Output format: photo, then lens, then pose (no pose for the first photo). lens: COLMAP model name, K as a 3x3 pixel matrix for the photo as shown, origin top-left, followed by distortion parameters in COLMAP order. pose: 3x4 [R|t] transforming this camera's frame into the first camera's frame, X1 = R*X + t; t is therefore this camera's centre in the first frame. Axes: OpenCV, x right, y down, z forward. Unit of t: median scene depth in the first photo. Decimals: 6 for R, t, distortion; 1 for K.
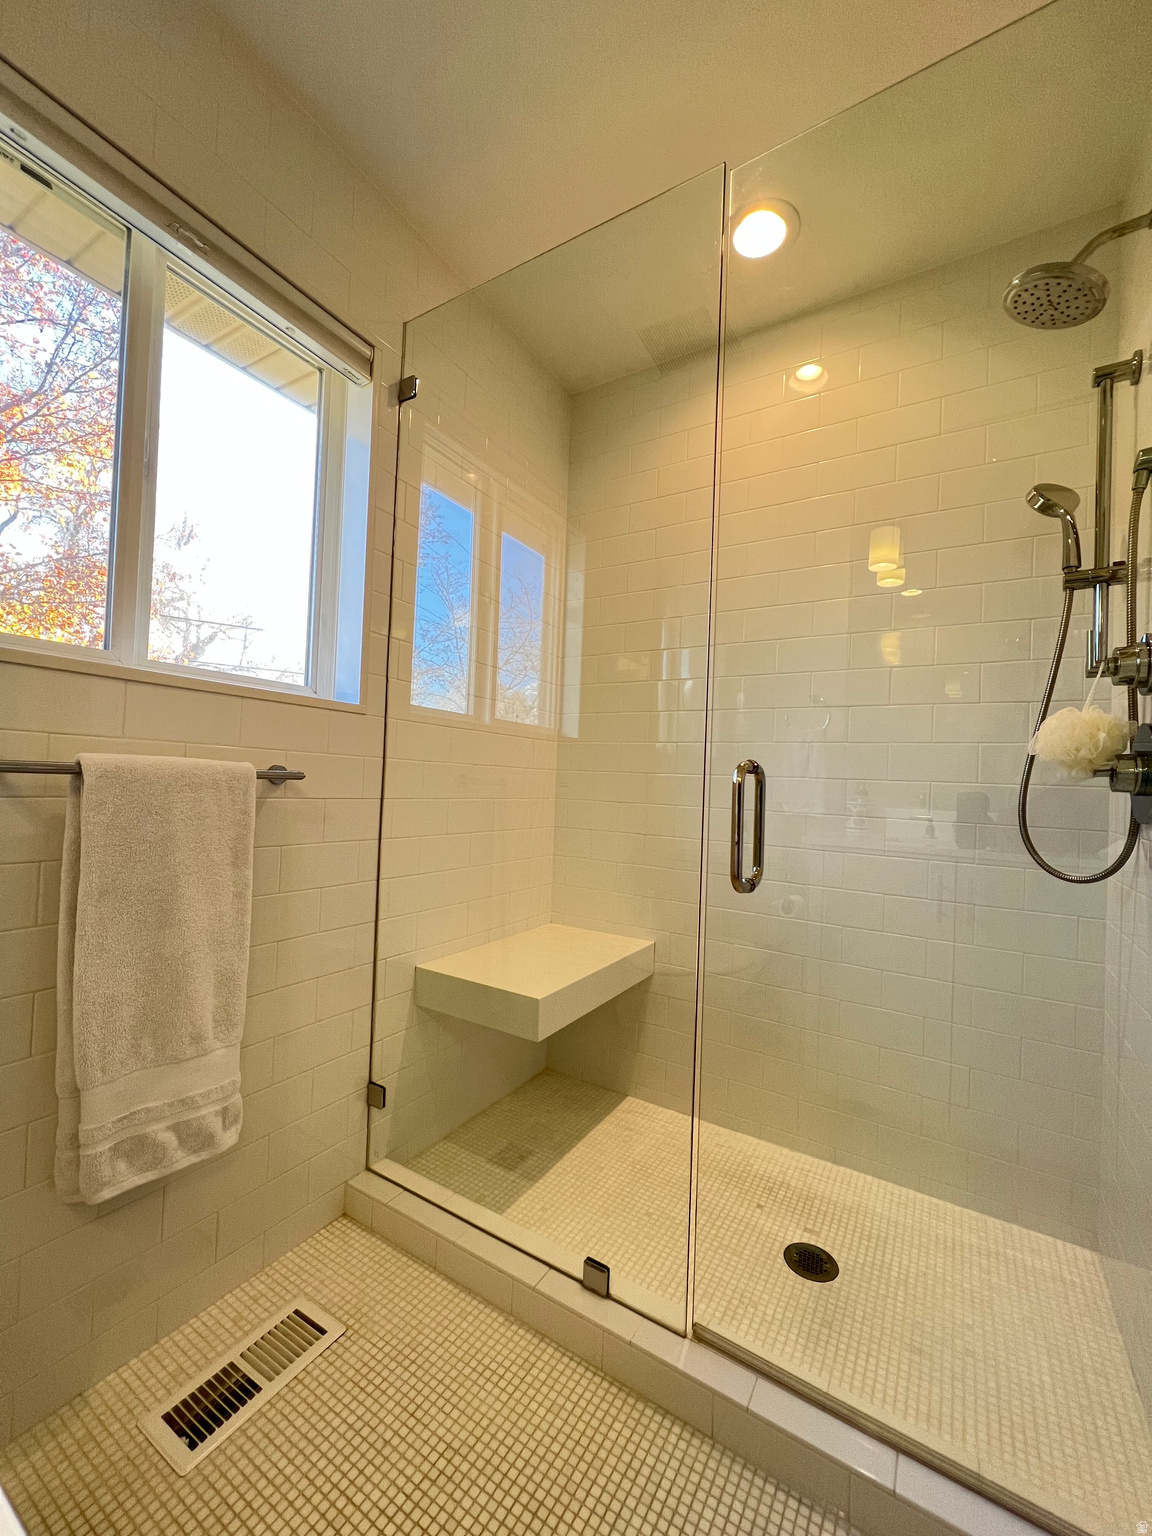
lens RADIAL K [[613.8, 0, 572.3], [0, 613.8, 769.8], [0, 0, 1]] dist [-0.001490, 0.000466]
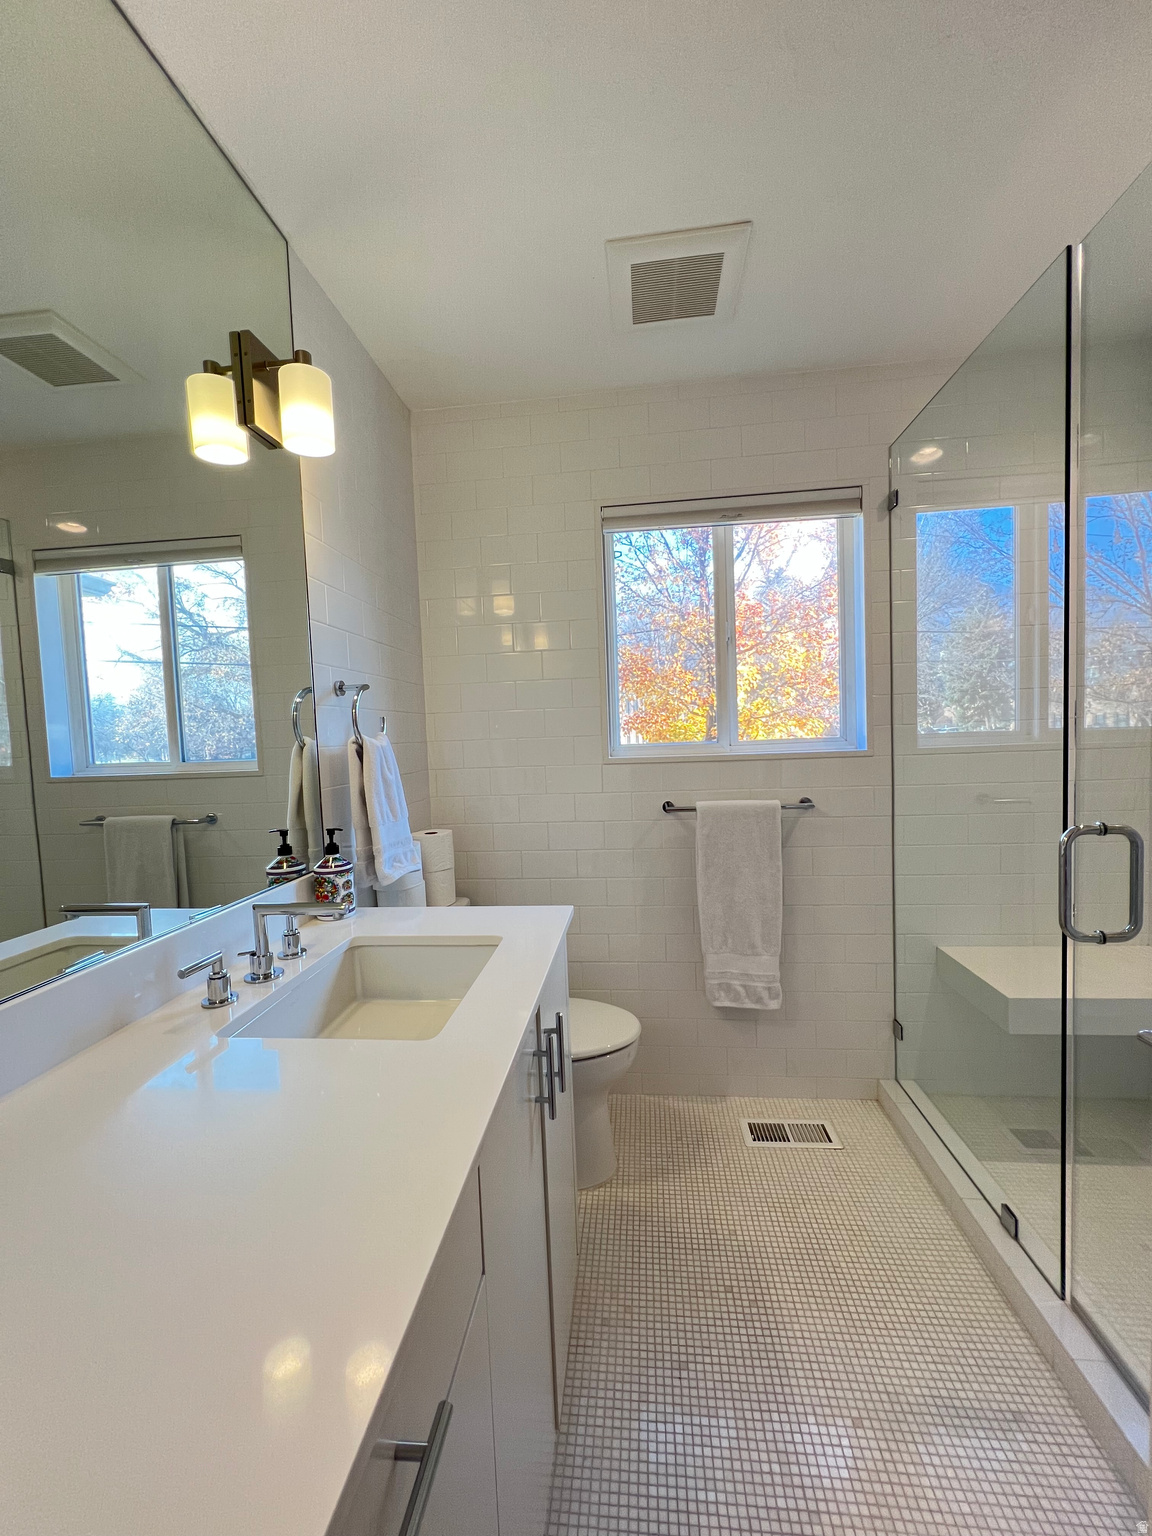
lens RADIAL K [[613.8, 0, 579.4], [0, 613.8, 771.8], [0, 0, 1]] dist [-0.001490, 0.000466]
pose [[0.433509, -0.003145, -0.901144, 0.887718], [0.074388, 0.996706, 0.032307, -0.211807], [0.898074, -0.081040, 0.432315, -0.282345]]
